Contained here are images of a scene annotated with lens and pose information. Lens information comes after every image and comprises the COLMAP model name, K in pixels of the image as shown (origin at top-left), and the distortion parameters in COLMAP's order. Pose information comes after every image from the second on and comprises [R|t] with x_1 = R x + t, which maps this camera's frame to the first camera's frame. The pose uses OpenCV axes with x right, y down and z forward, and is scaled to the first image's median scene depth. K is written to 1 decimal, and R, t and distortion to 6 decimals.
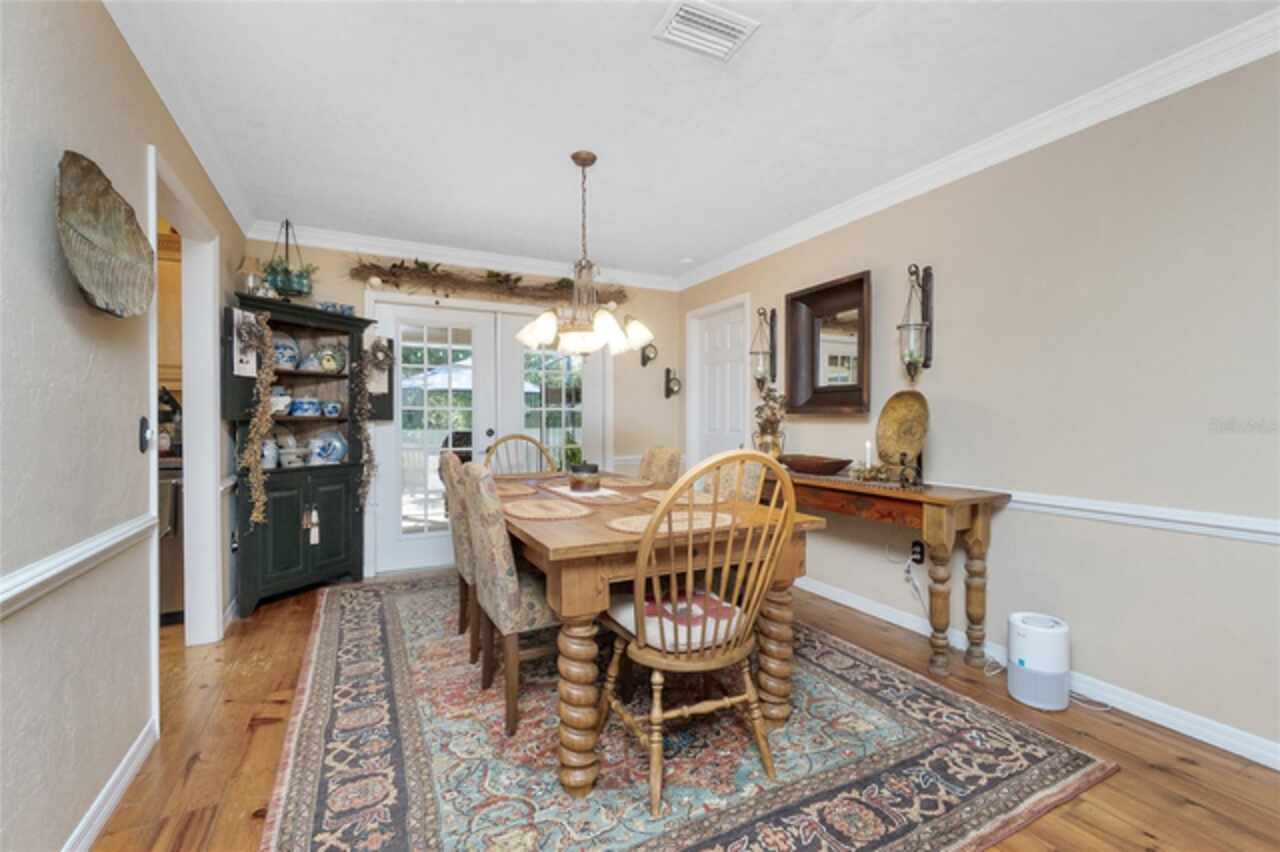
lens RADIAL K [[555.2, 0, 648.1], [0, 555.2, 428.1], [0, 0, 1]] dist [-0.006333, 0.001759]
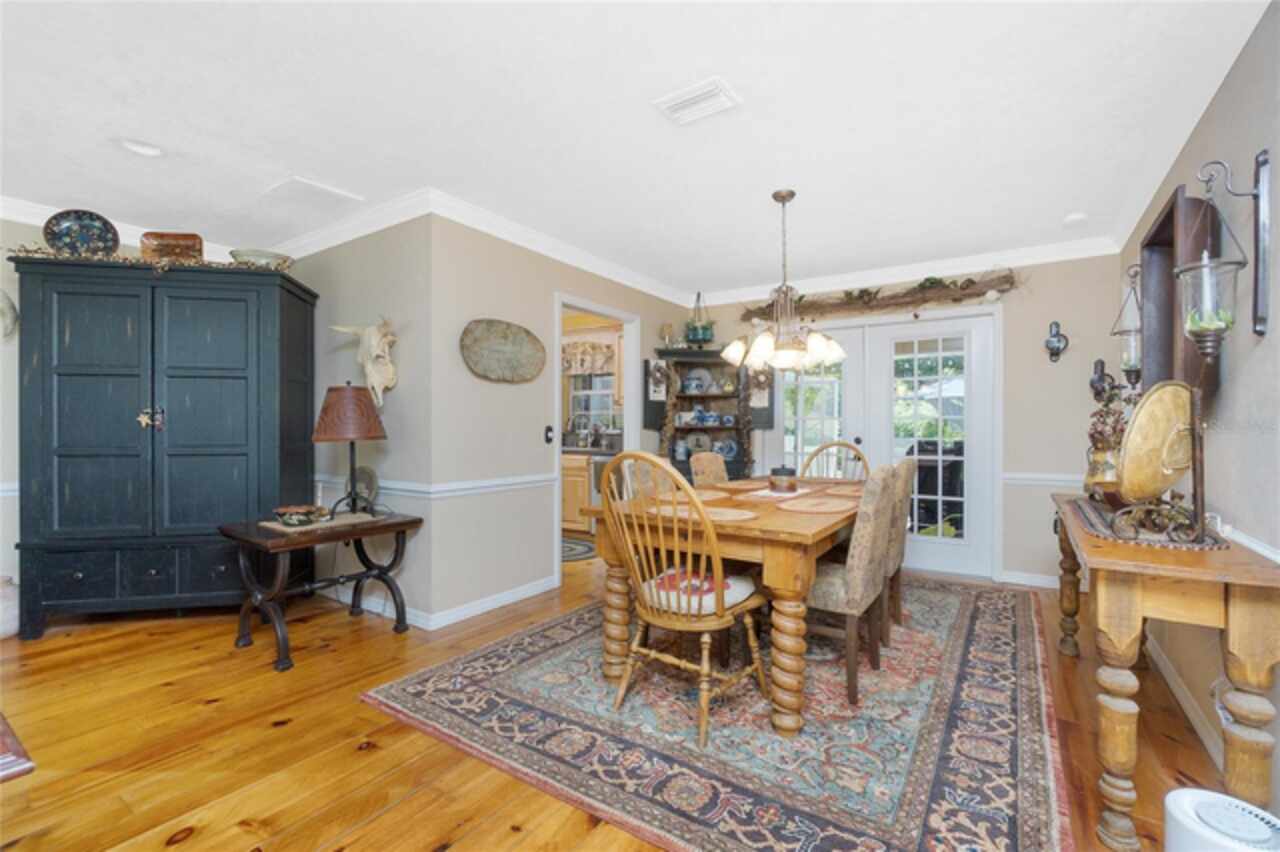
lens RADIAL K [[555.2, 0, 647.8], [0, 555.2, 425.4], [0, 0, 1]] dist [-0.006333, 0.001759]
pose [[0.483007, -0.002272, -0.875613, 0.733502], [-0.017291, 0.999777, -0.012133, -0.001630], [0.875446, 0.021000, 0.482860, 0.219414]]
